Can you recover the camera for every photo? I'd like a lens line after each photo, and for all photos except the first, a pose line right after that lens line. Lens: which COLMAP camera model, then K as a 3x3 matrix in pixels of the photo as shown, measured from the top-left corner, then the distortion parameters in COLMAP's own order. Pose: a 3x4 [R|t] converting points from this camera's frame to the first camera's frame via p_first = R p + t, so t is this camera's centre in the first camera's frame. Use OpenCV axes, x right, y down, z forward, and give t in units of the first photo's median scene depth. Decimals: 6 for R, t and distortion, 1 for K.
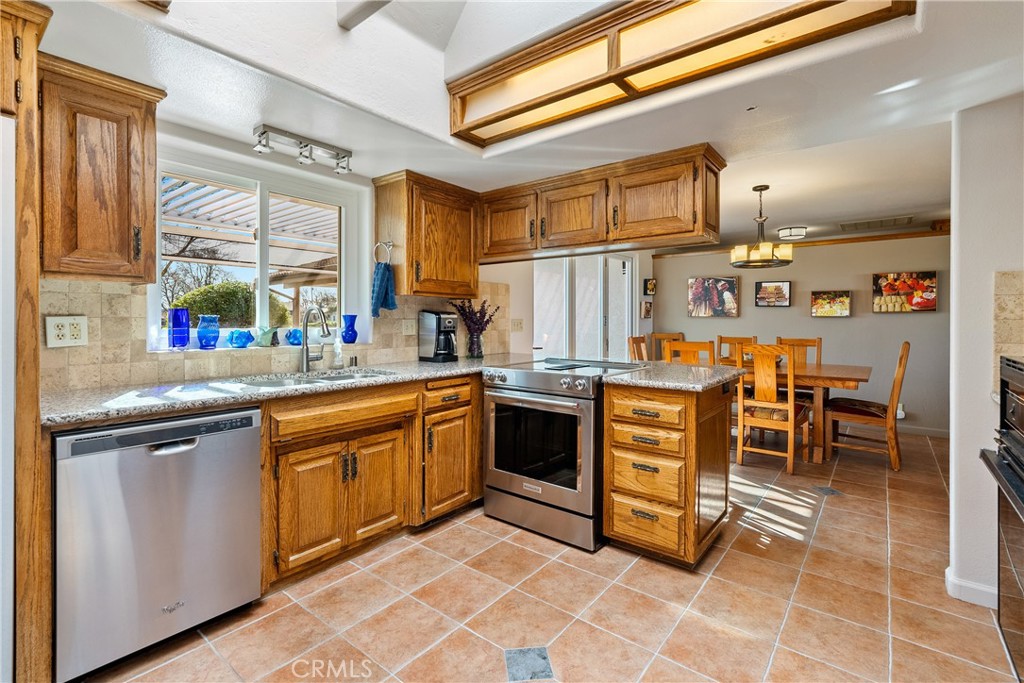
lens RADIAL K [[474.8, 0, 507.2], [0, 474.8, 327.1], [0, 0, 1]] dist [-0.001371, 0.001072]
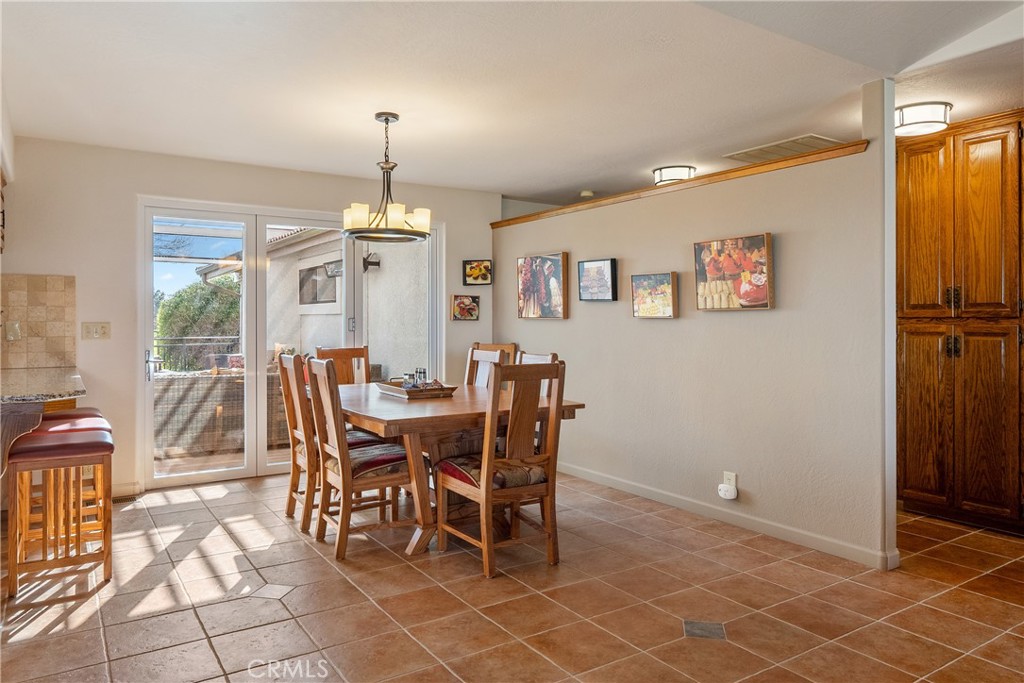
lens RADIAL K [[681.4, 0, 506.6], [0, 681.4, 335.3], [0, 0, 1]] dist [-0.006792, 0.000930]
pose [[0.949652, 0.006309, -0.313244, 1.583308], [-0.004732, 0.999972, 0.005794, -0.008187], [0.313272, -0.004020, 0.949655, 0.285436]]
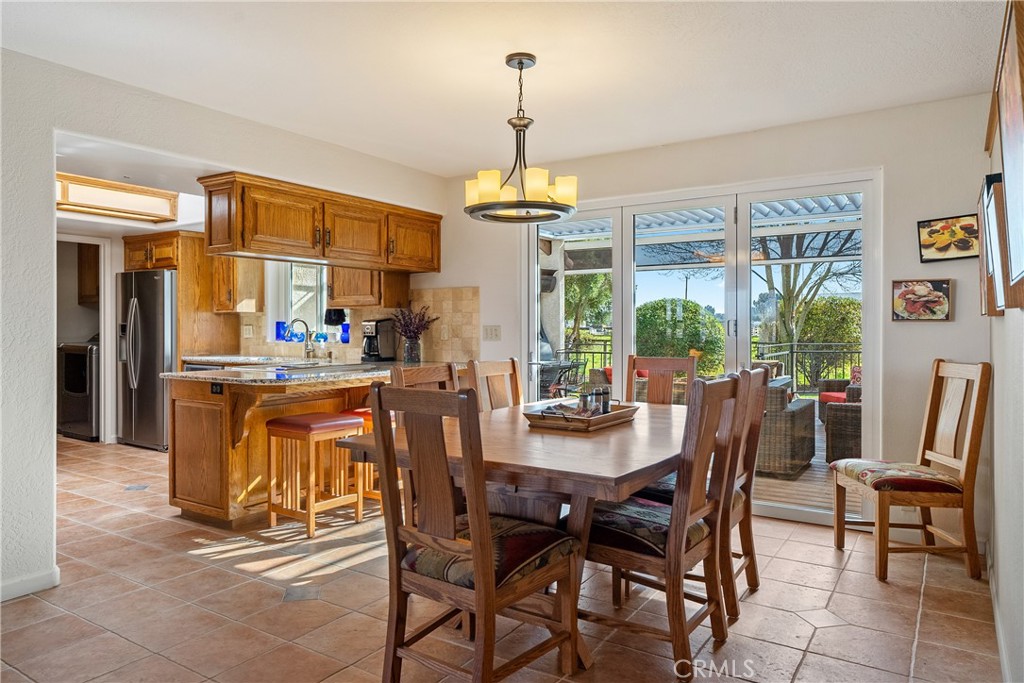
lens RADIAL K [[681.4, 0, 521.0], [0, 681.4, 333.7], [0, 0, 1]] dist [-0.006792, 0.000930]
pose [[0.090871, 0.008010, -0.995830, 2.026226], [-0.014383, 0.999874, 0.006730, -0.017834], [0.995759, 0.013711, 0.090975, 1.518672]]
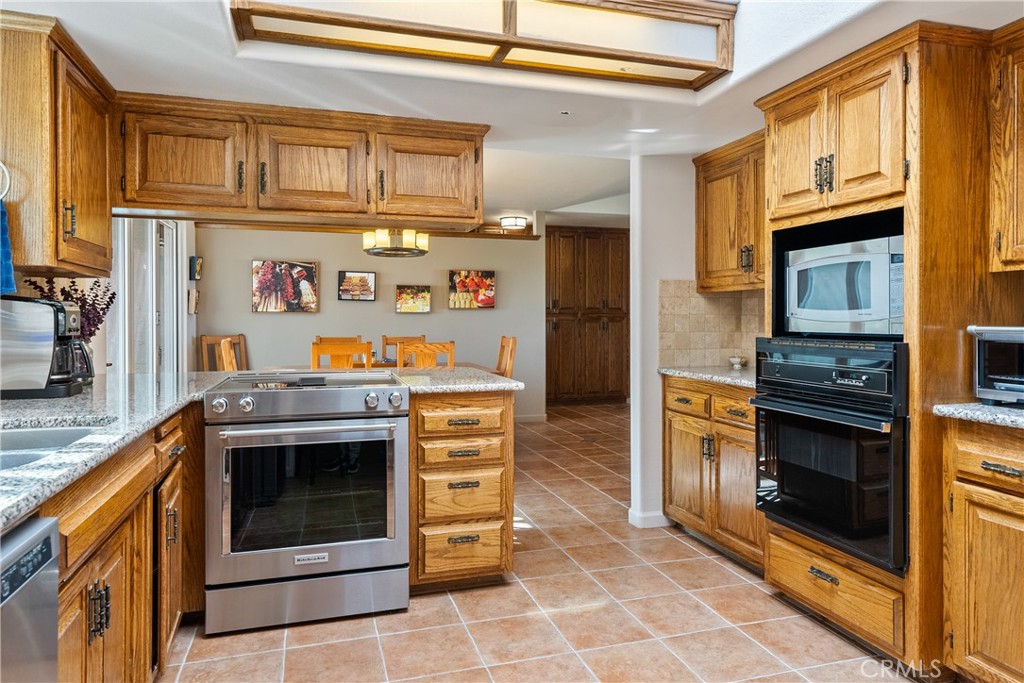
lens RADIAL K [[654.0, 0, 527.2], [0, 654.0, 326.9], [0, 0, 1]] dist [0.003726, 0.004385]
pose [[0.549232, -0.014447, 0.835545, -0.563042], [0.014996, 0.999860, 0.007430, -0.000572], [-0.835536, 0.008449, 0.549371, 0.211752]]
